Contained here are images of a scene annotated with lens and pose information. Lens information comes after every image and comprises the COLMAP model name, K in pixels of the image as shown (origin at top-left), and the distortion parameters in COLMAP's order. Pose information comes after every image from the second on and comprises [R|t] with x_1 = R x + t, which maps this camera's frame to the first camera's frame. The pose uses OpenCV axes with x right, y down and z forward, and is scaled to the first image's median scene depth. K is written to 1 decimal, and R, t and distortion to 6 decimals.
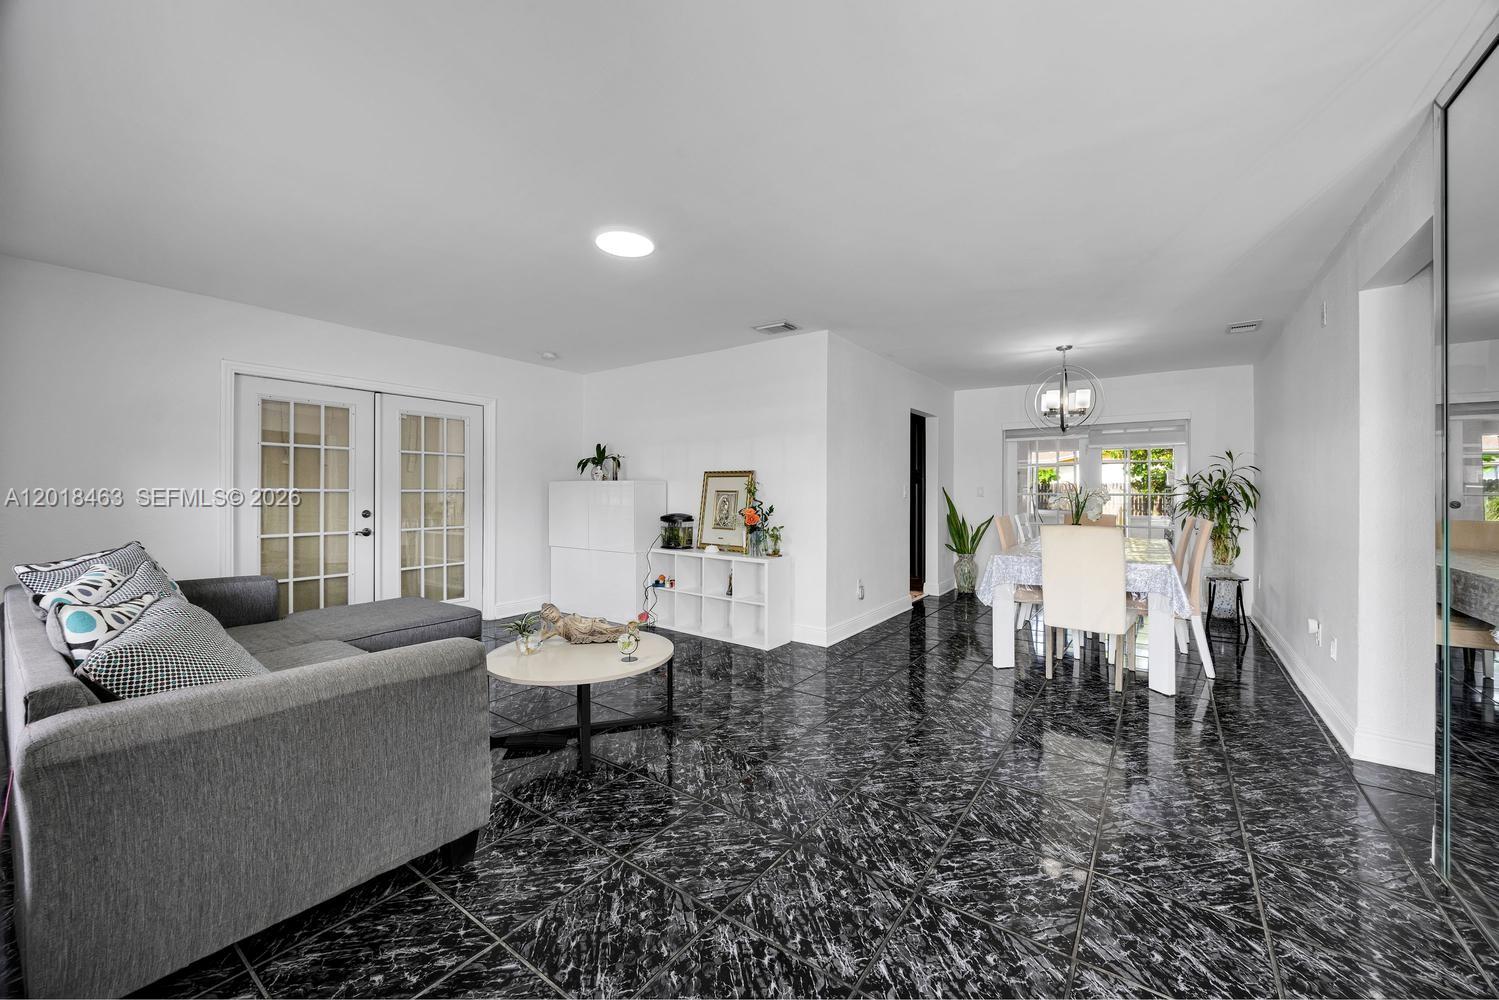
lens RADIAL K [[546.0, 0, 764.1], [0, 546.0, 497.6], [0, 0, 1]] dist [-0.012829, -0.000199]
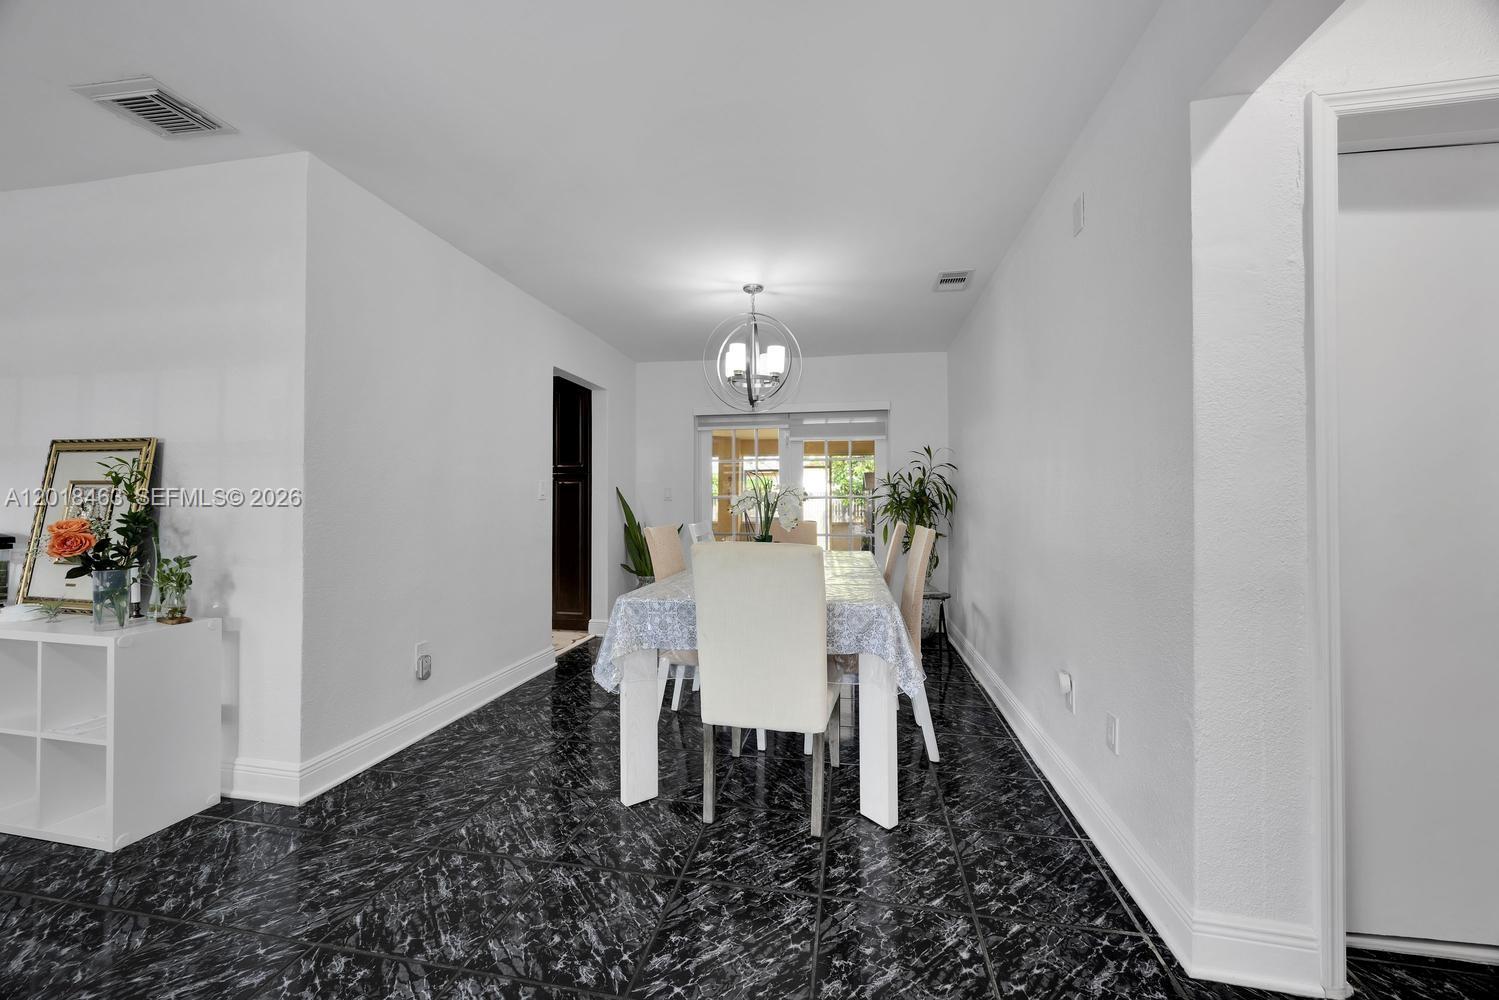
lens RADIAL K [[518.6, 0, 751.1], [0, 518.6, 500.4], [0, 0, 1]] dist [-0.002075, -0.000012]
pose [[0.904632, 0.003196, 0.426181, 0.266655], [0.001612, 0.999939, -0.010919, 0.010455], [-0.426190, 0.010565, 0.904572, 0.396275]]
